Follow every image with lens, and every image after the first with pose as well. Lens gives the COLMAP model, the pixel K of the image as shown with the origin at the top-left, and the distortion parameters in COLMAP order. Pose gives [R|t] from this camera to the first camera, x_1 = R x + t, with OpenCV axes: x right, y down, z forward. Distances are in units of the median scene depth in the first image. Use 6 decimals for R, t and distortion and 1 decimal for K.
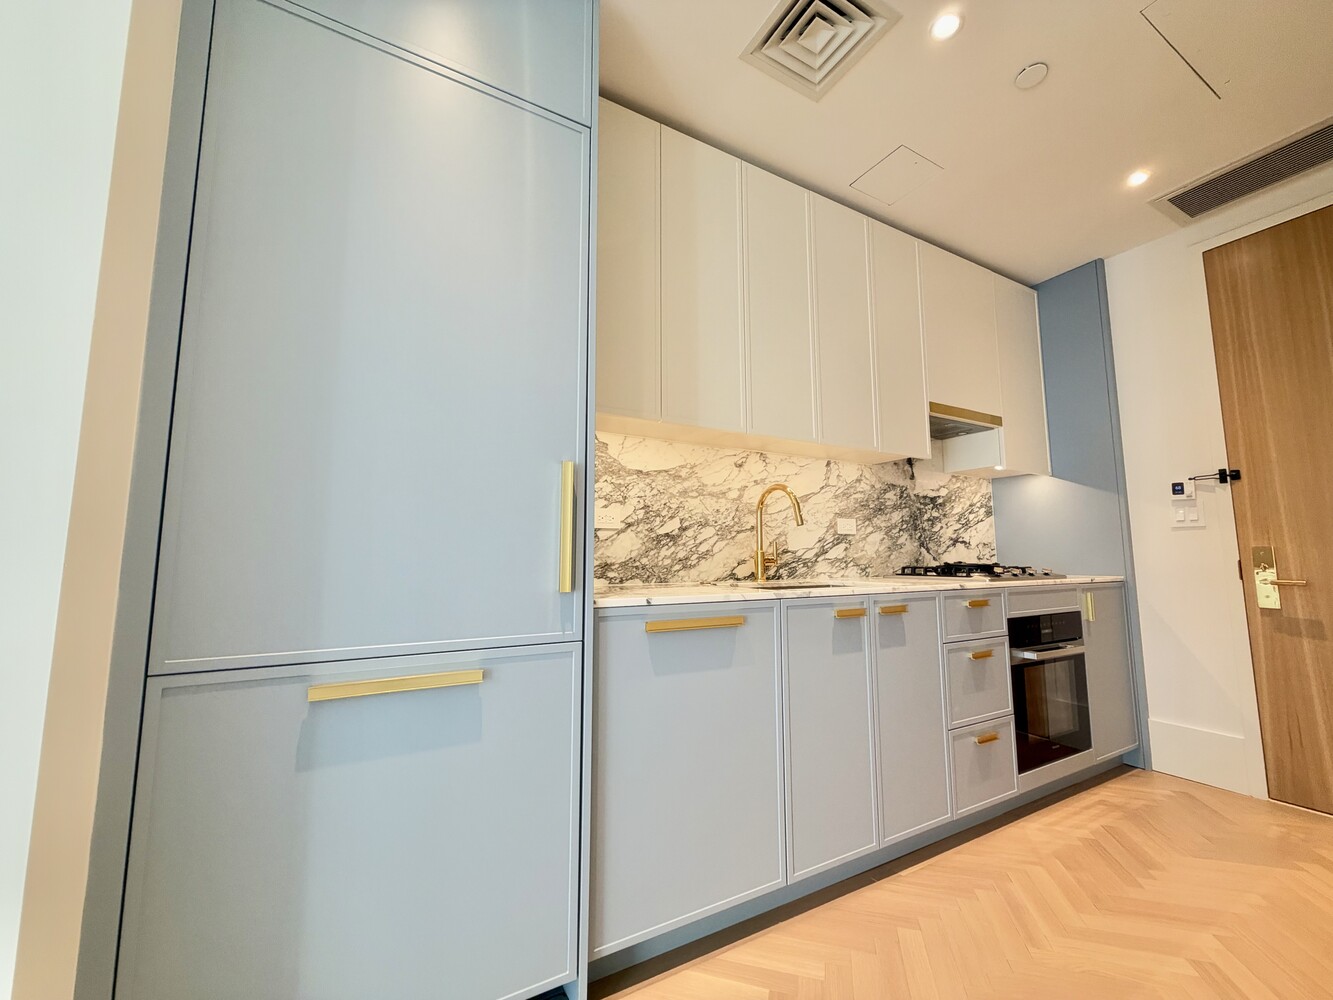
lens RADIAL K [[531.1, 0, 664.2], [0, 531.1, 500.5], [0, 0, 1]] dist [-0.000523, 0.000263]
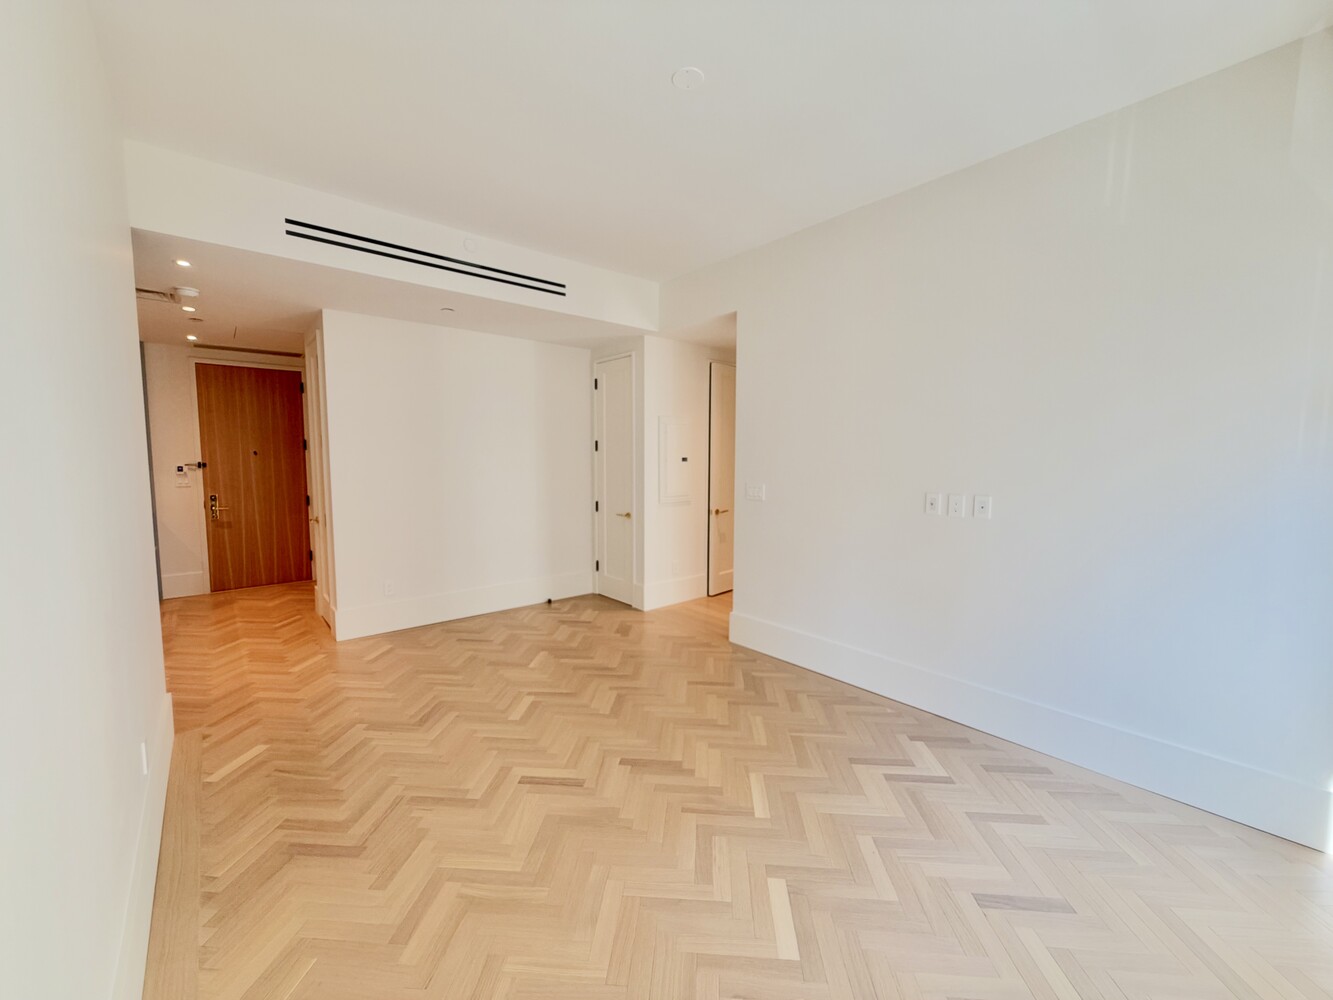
lens RADIAL K [[533.5, 0, 666.5], [0, 533.5, 500.0], [0, 0, 1]] dist [-0.000826, 0.000011]
pose [[-0.201180, -0.077958, 0.976447, -1.567132], [-0.106681, 0.992643, 0.057271, -0.232368], [-0.973728, -0.092647, -0.208017, -0.497320]]
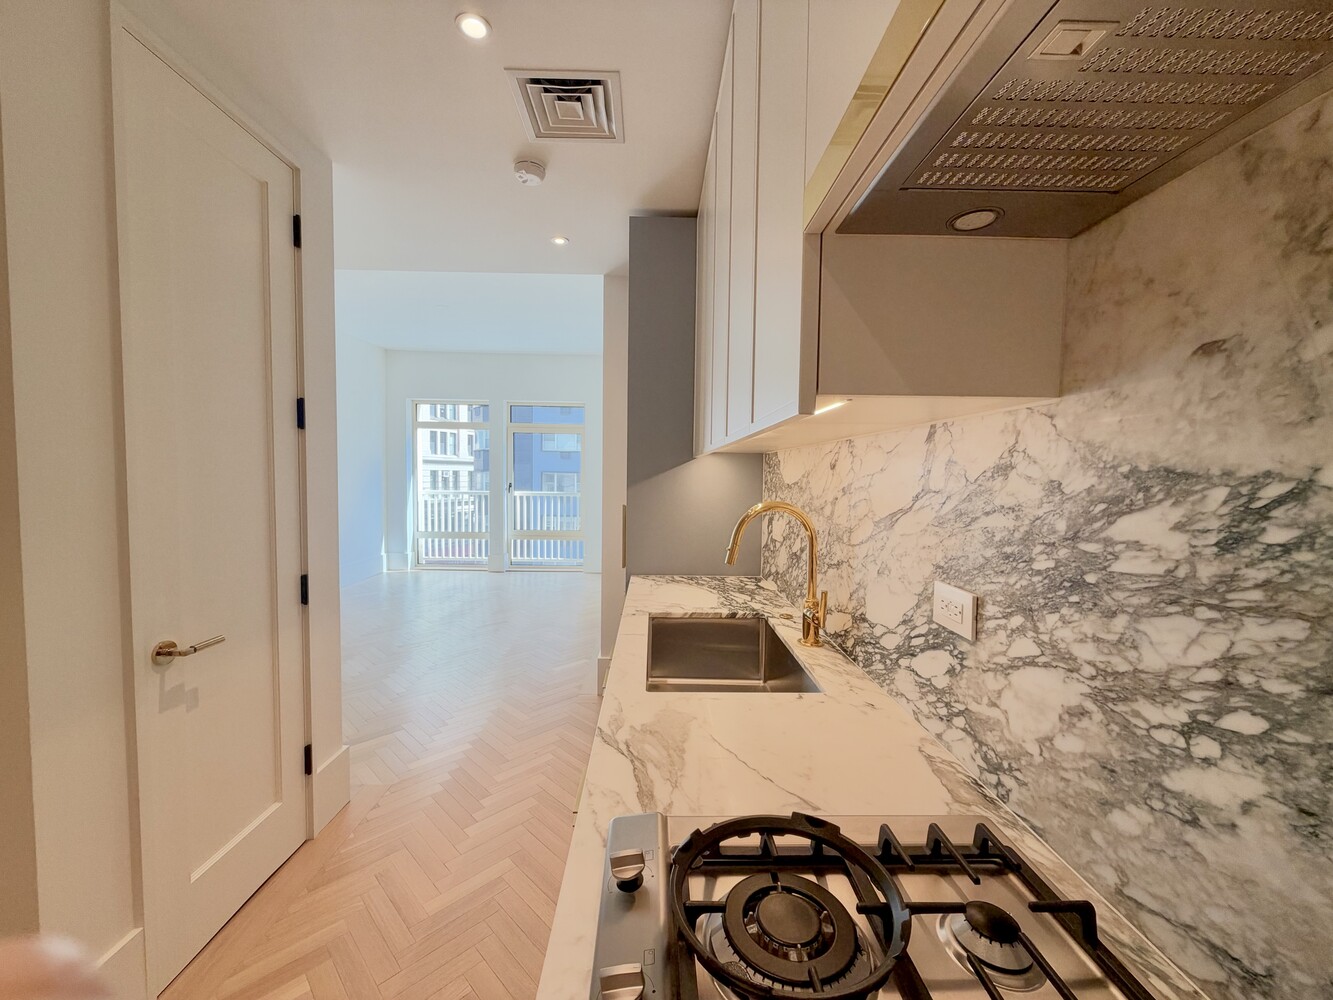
lens RADIAL K [[531.1, 0, 664.2], [0, 531.1, 500.5], [0, 0, 1]] dist [-0.000523, 0.000263]
pose [[-0.468476, 0.039772, -0.882581, 0.734001], [0.081808, 0.996647, 0.001489, -0.037324], [0.879680, -0.071505, -0.470159, 1.001929]]
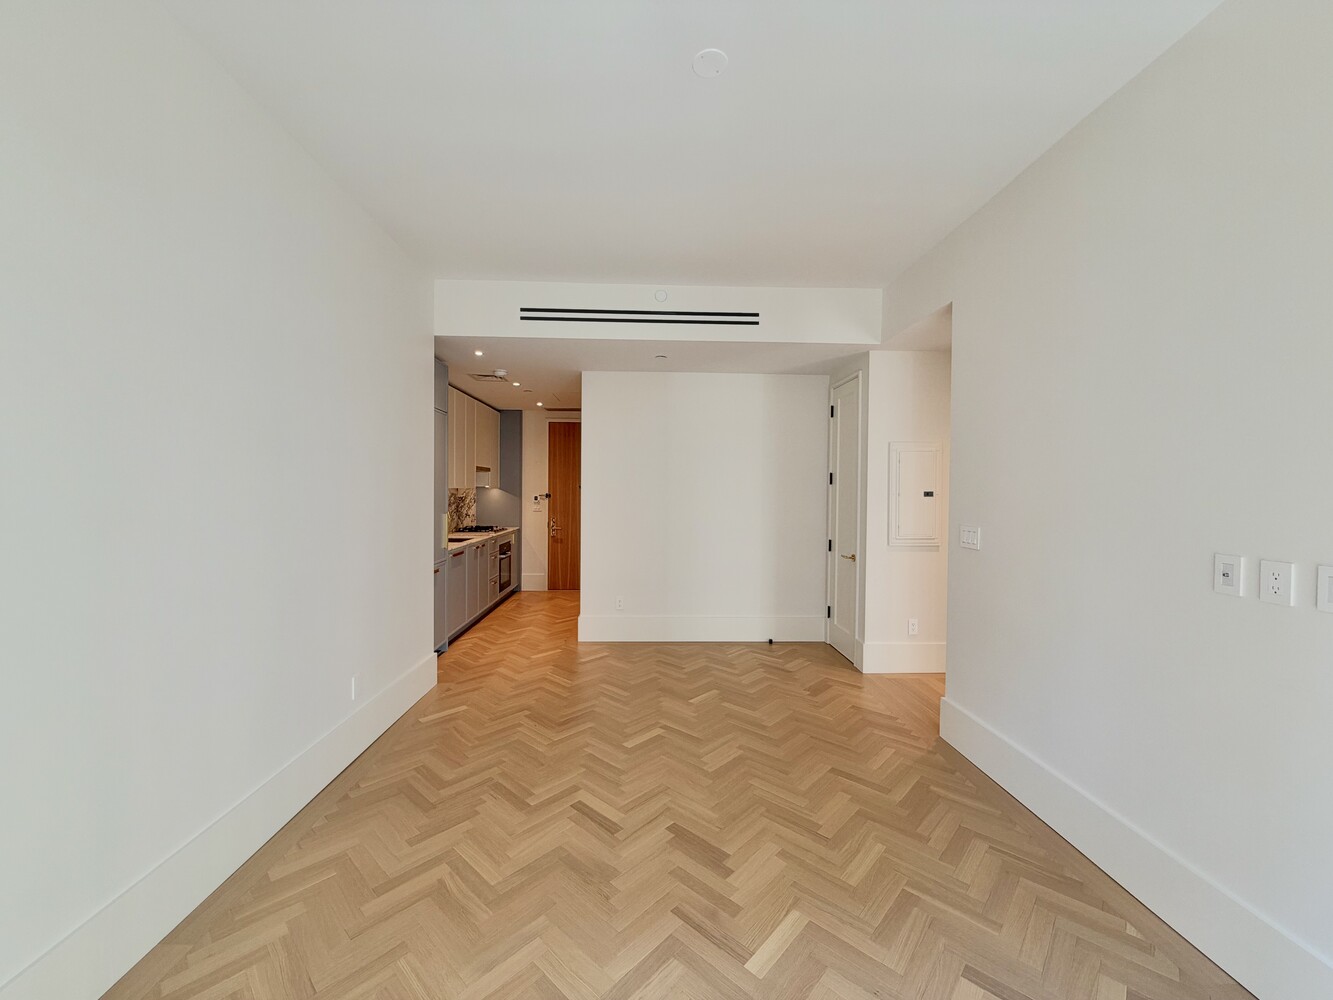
lens RADIAL K [[531.1, 0, 664.2], [0, 531.1, 500.5], [0, 0, 1]] dist [-0.000523, 0.000263]
pose [[0.451330, -0.008735, 0.892314, -1.400395], [-0.105306, 0.992444, 0.062979, -0.276246], [-0.886122, -0.122391, 0.447000, -1.001612]]
